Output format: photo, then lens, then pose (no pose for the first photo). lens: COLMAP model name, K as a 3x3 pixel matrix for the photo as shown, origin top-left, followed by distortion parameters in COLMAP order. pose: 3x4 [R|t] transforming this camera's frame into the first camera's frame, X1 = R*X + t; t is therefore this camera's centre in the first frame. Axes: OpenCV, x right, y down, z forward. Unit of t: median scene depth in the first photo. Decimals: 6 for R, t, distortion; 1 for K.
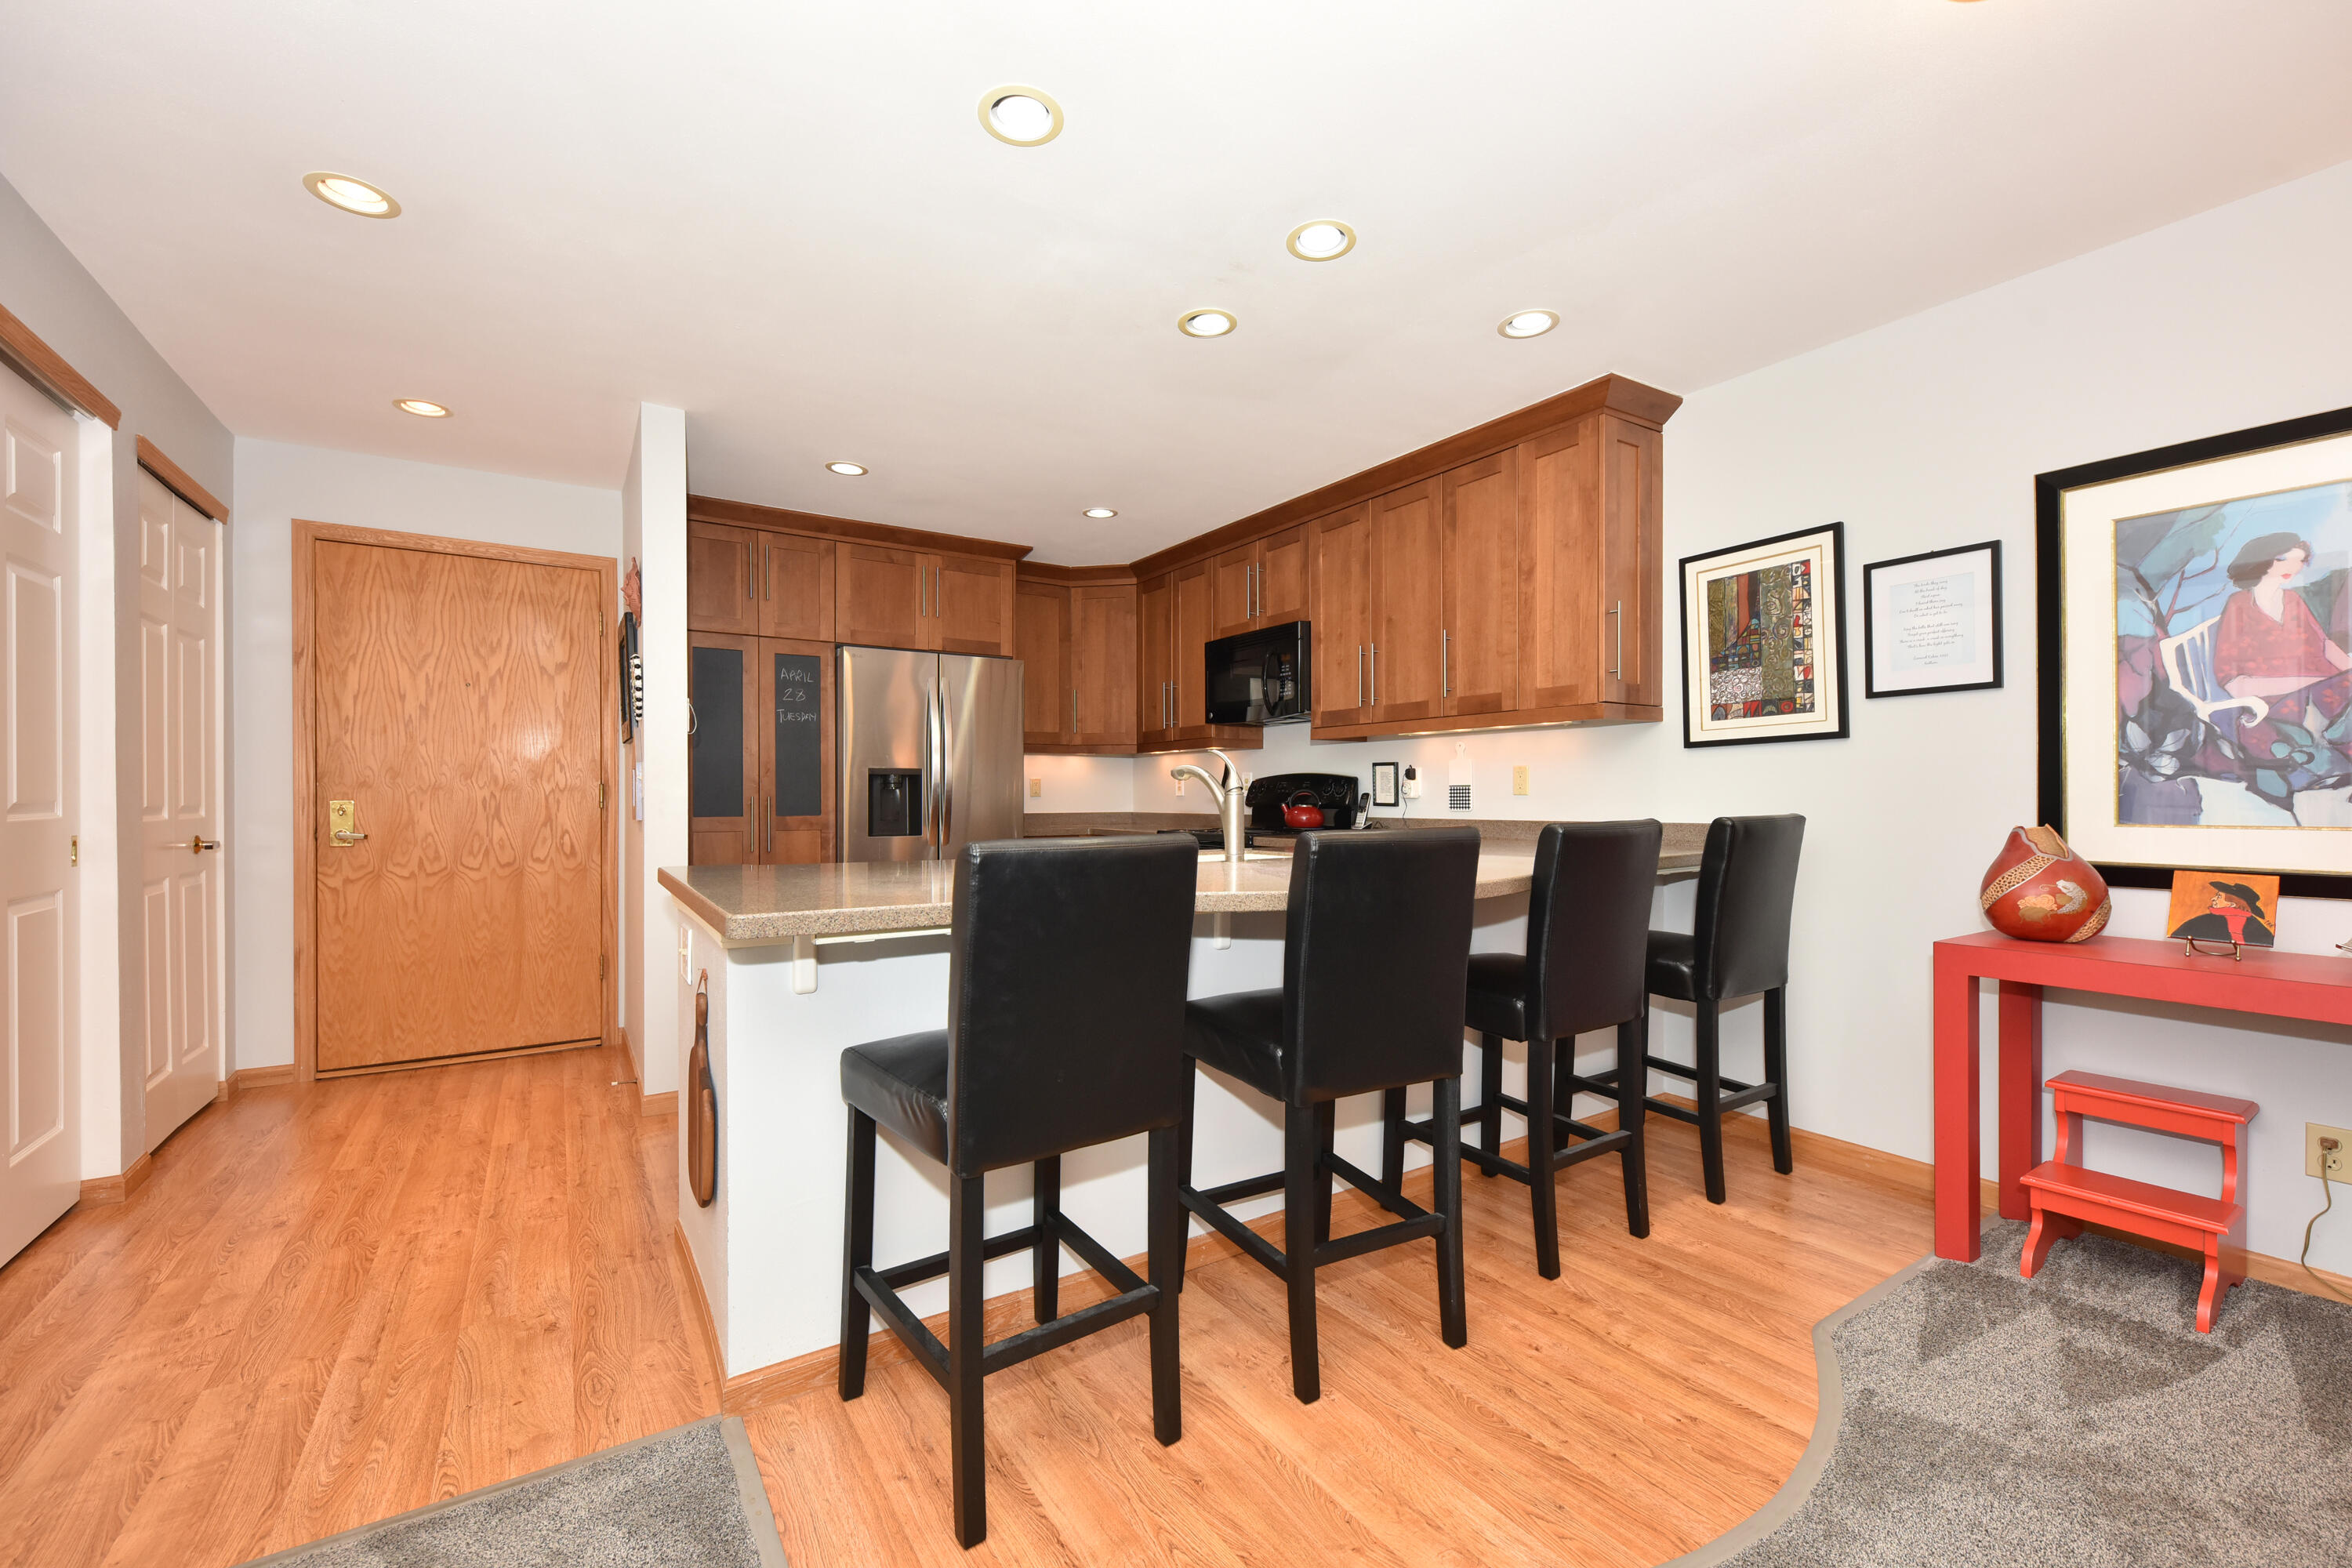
lens RADIAL K [[962.4, 0, 1189.5], [0, 962.4, 795.1], [0, 0, 1]] dist [-0.002053, -0.000604]
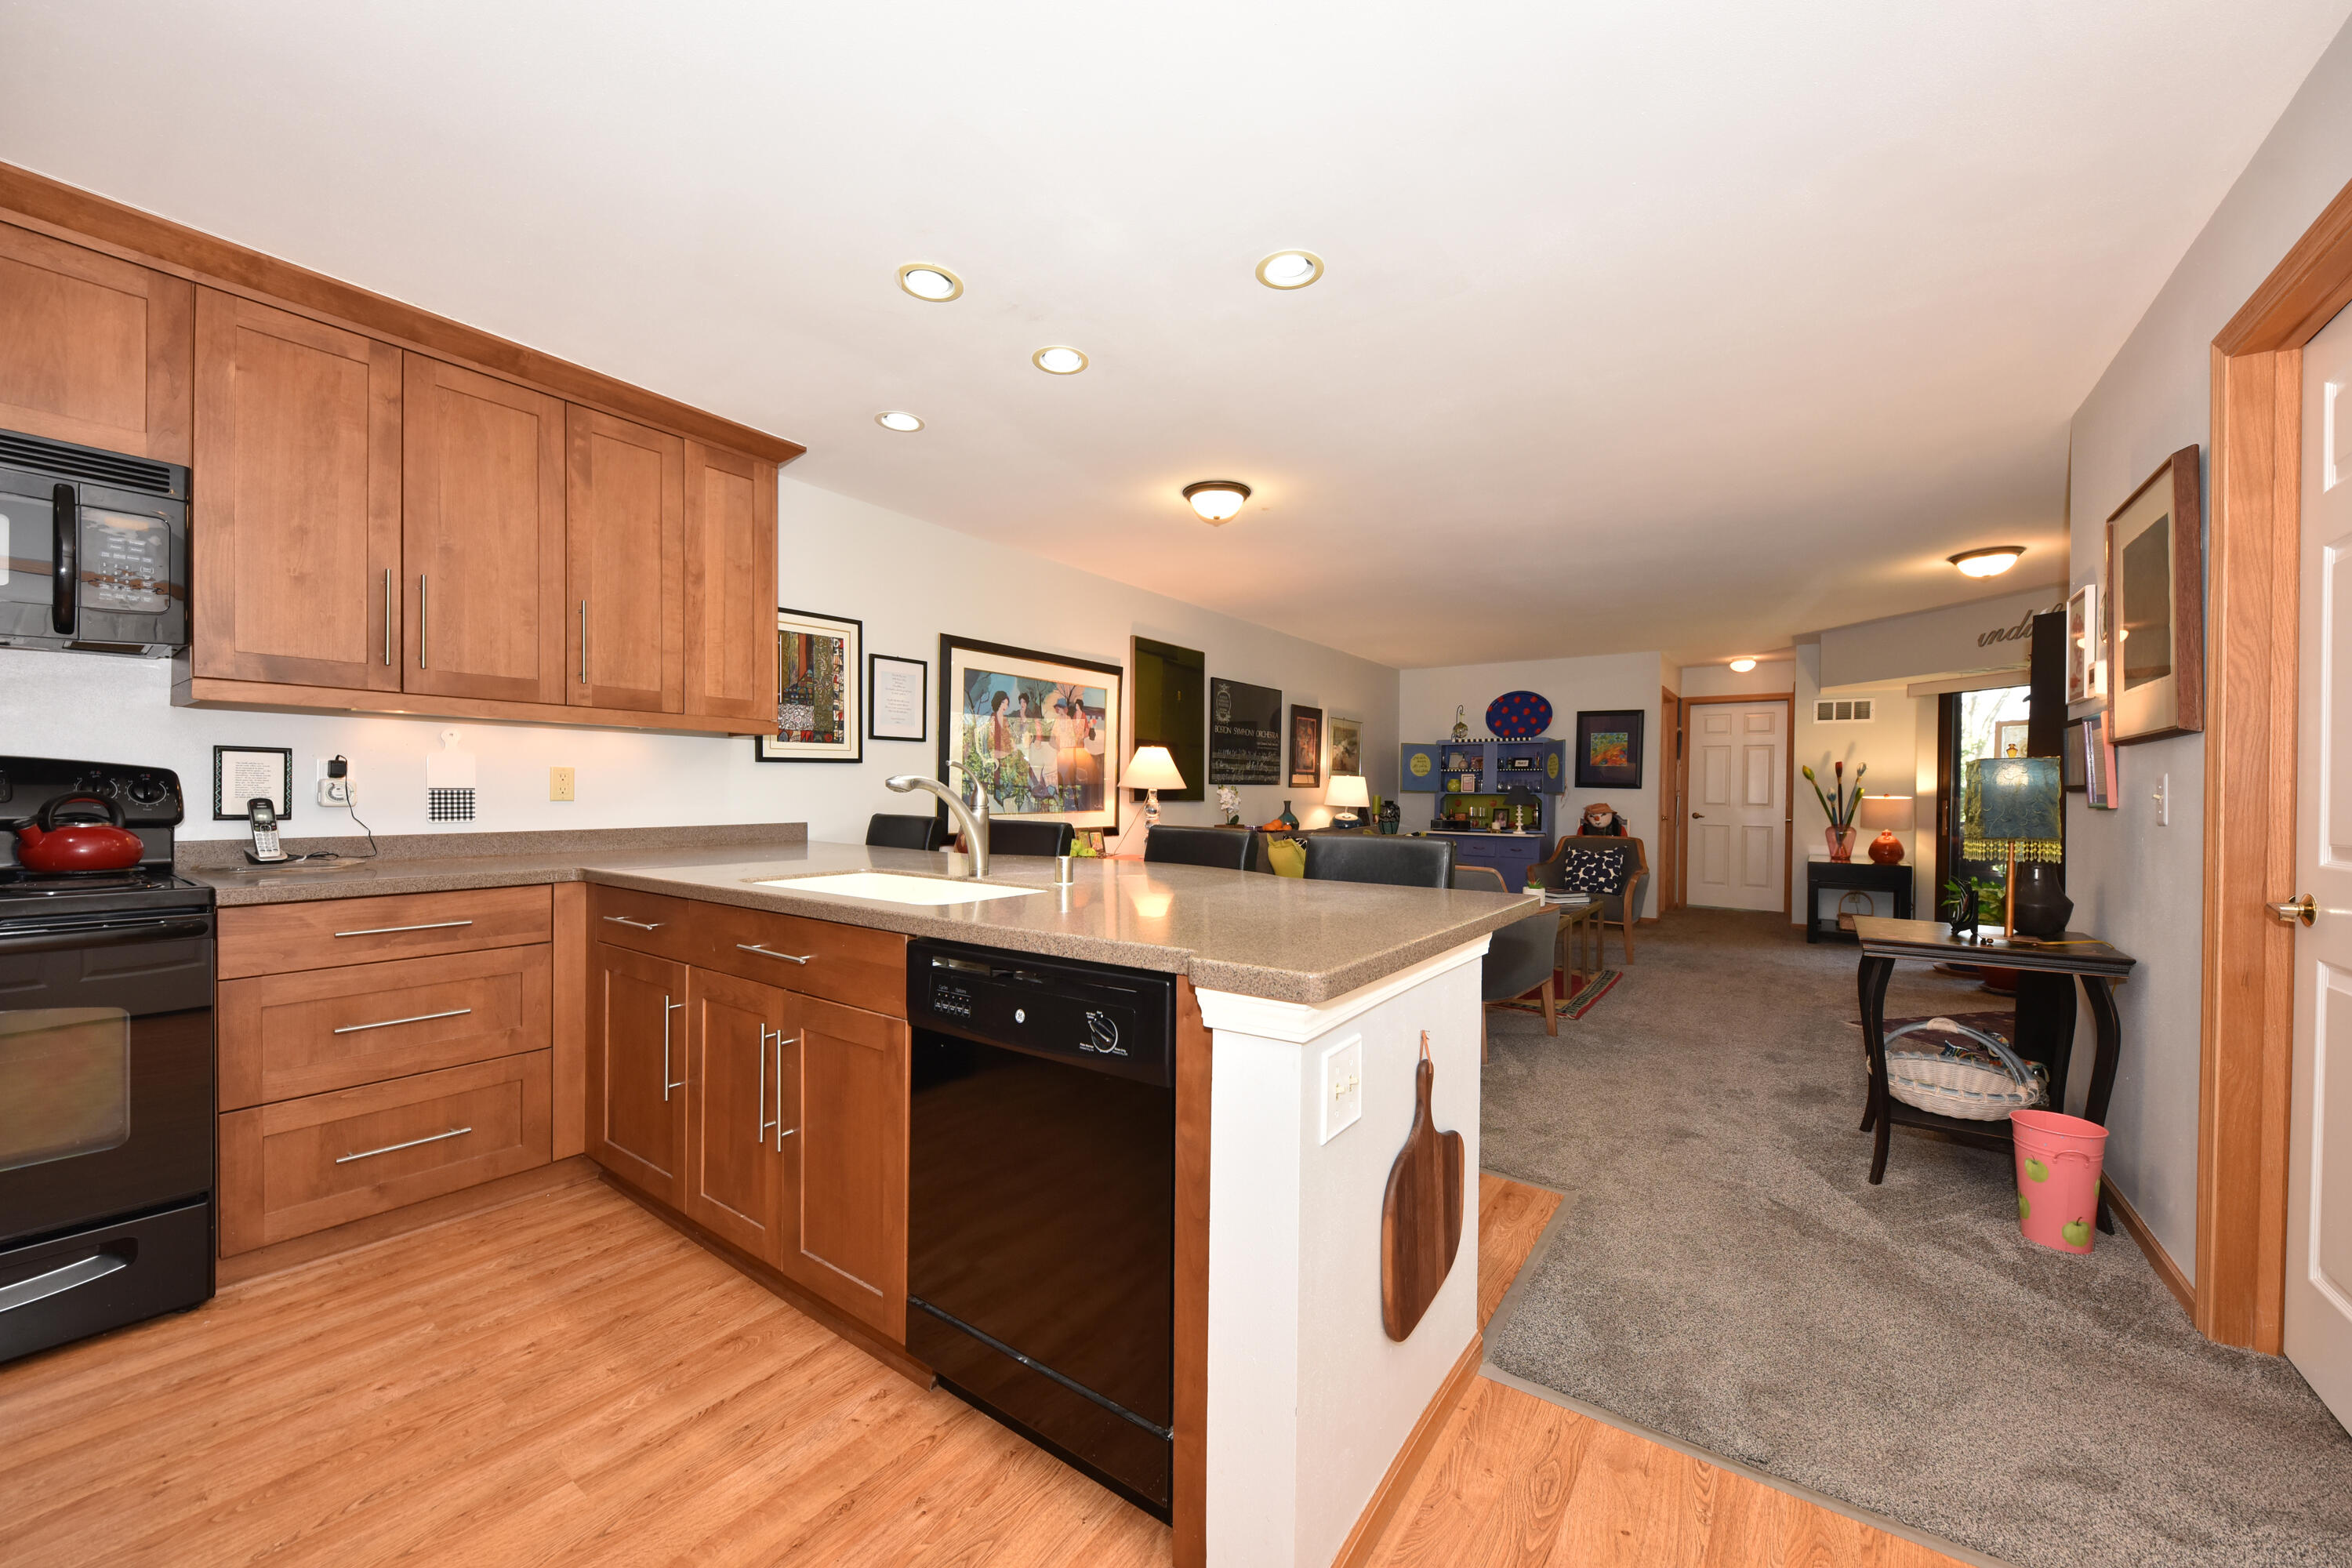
lens RADIAL K [[873.3, 0, 1181.3], [0, 873.3, 795.8], [0, 0, 1]] dist [0.001722, -0.000238]
pose [[-0.362245, -0.006974, 0.932057, -0.794509], [-0.009593, 0.999947, 0.003753, -0.017784], [-0.932034, -0.007582, -0.362292, 1.029429]]
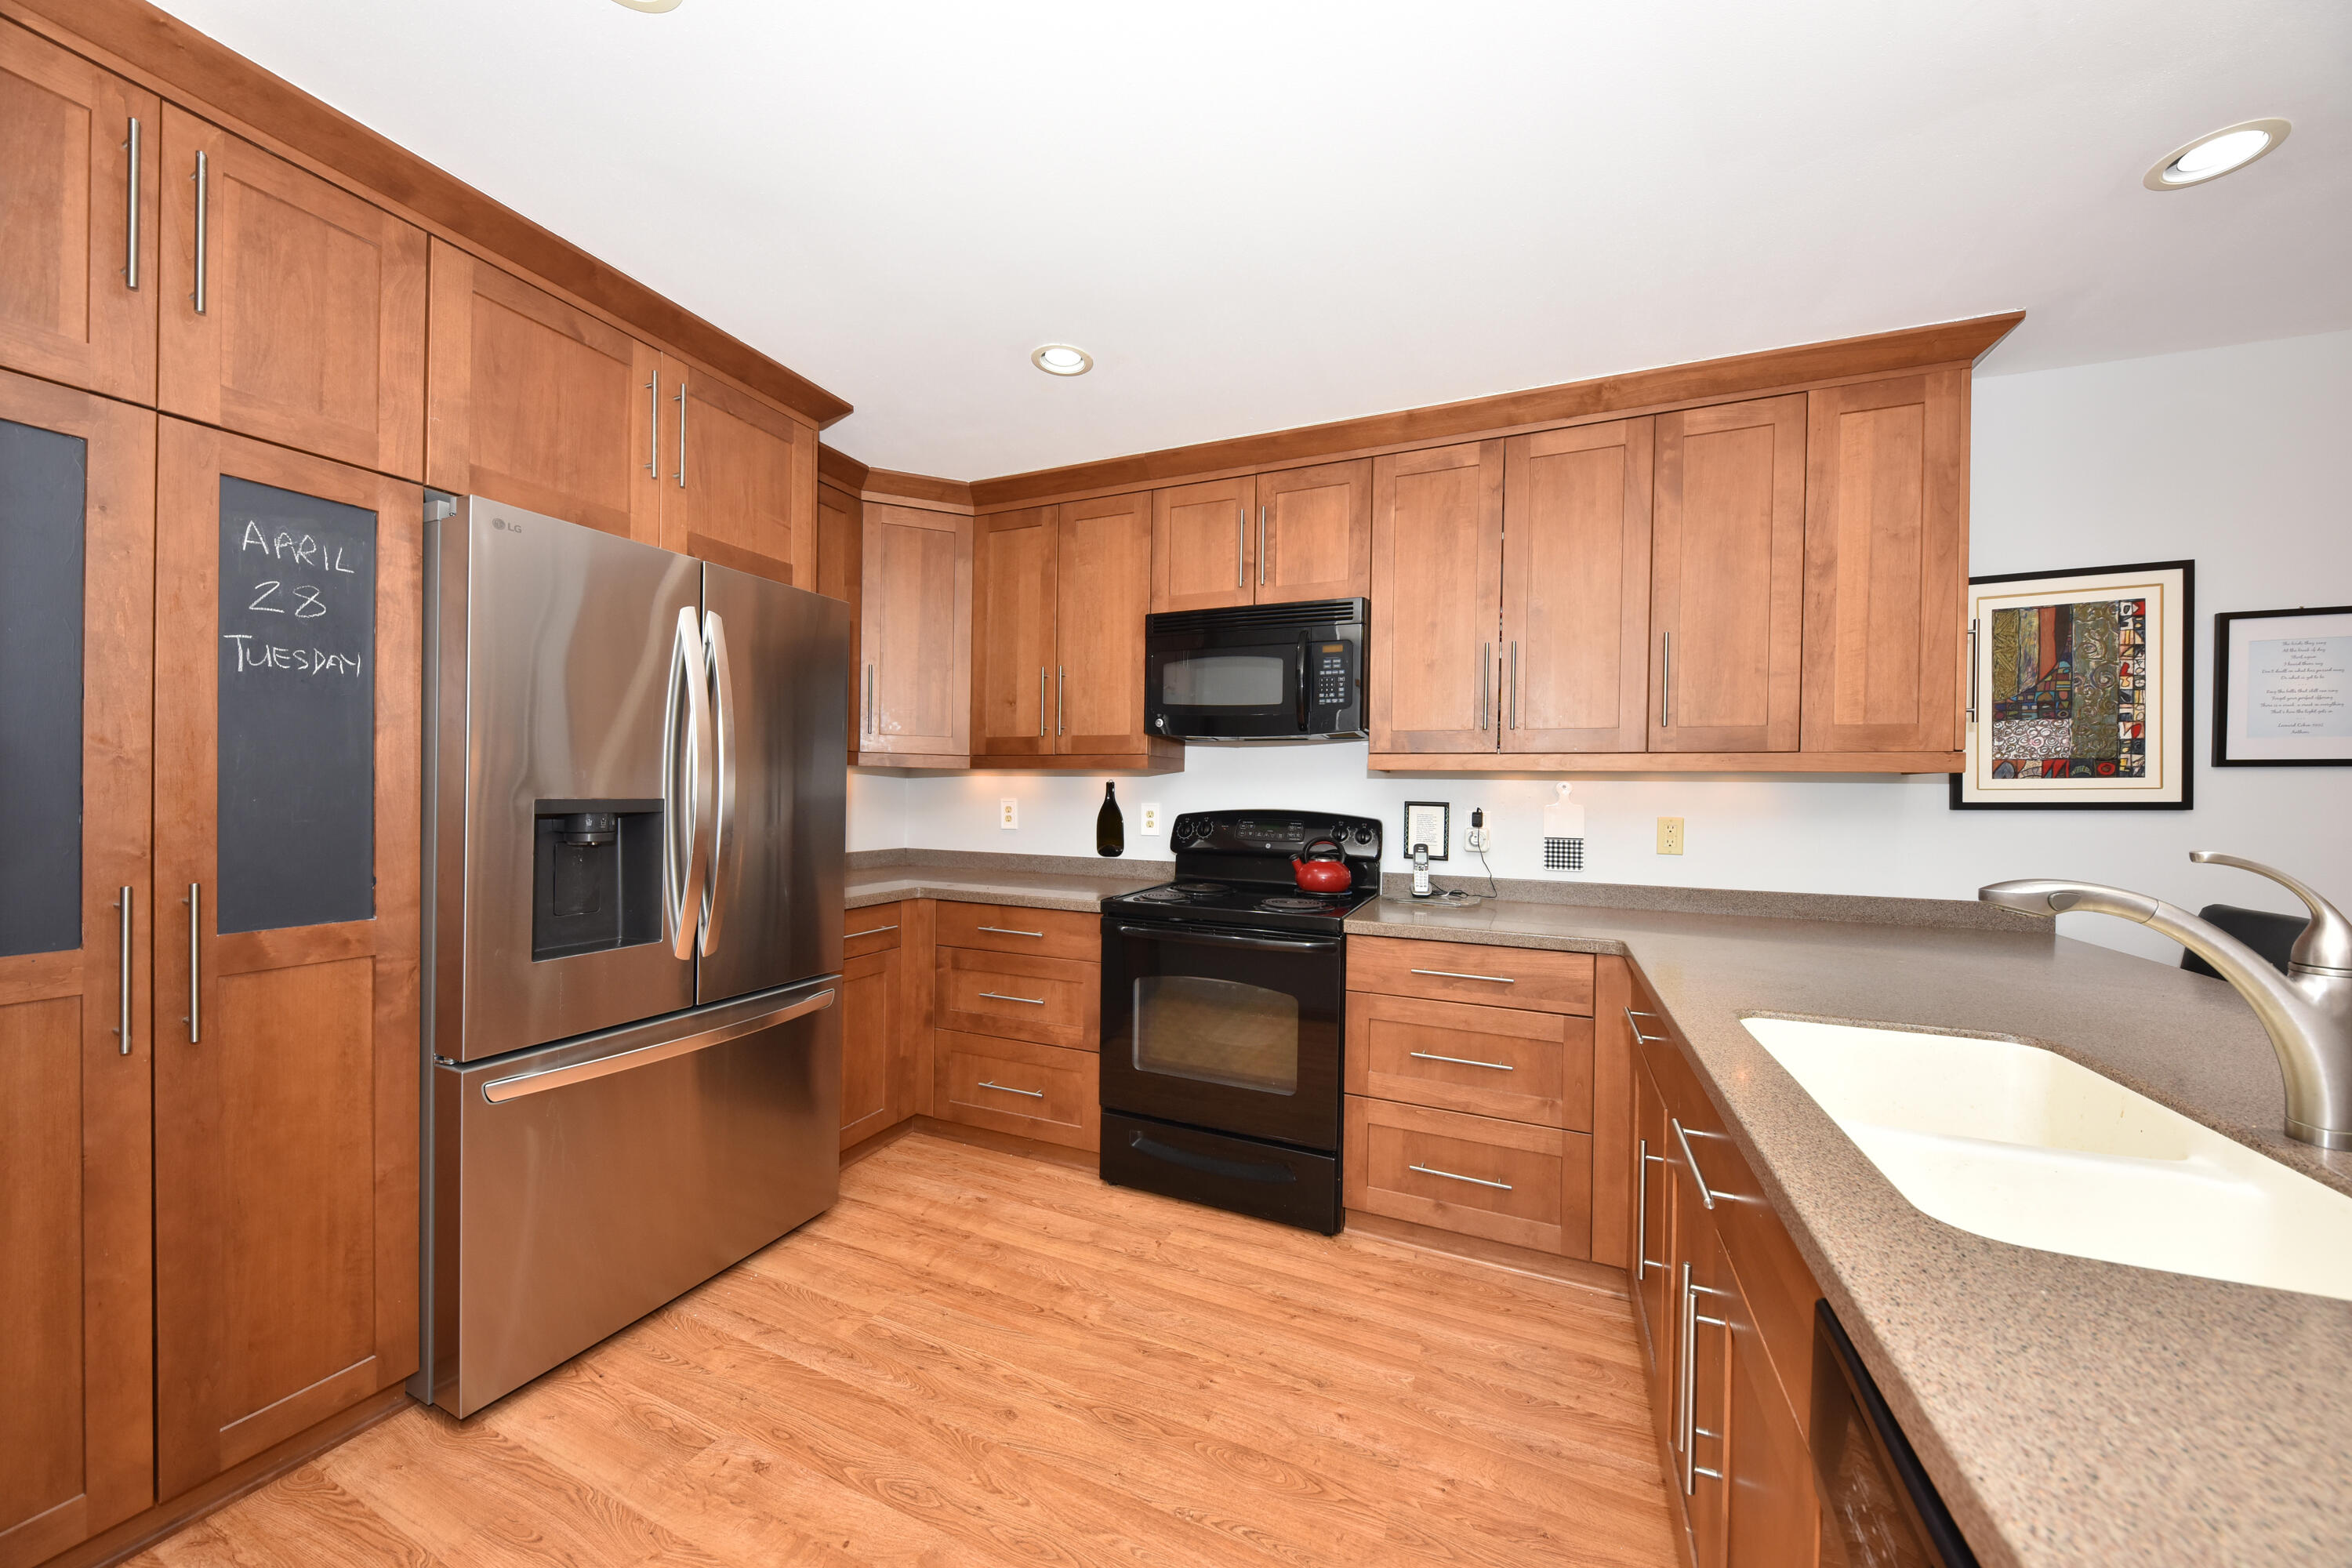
lens RADIAL K [[797.4, 0, 1181.1], [0, 797.4, 799.2], [0, 0, 1]] dist [-0.005548, -0.001924]
pose [[0.836374, 0.011697, 0.548035, -0.469968], [-0.017836, 0.999824, 0.005880, -0.057003], [-0.547870, -0.014693, 0.836435, 0.906911]]
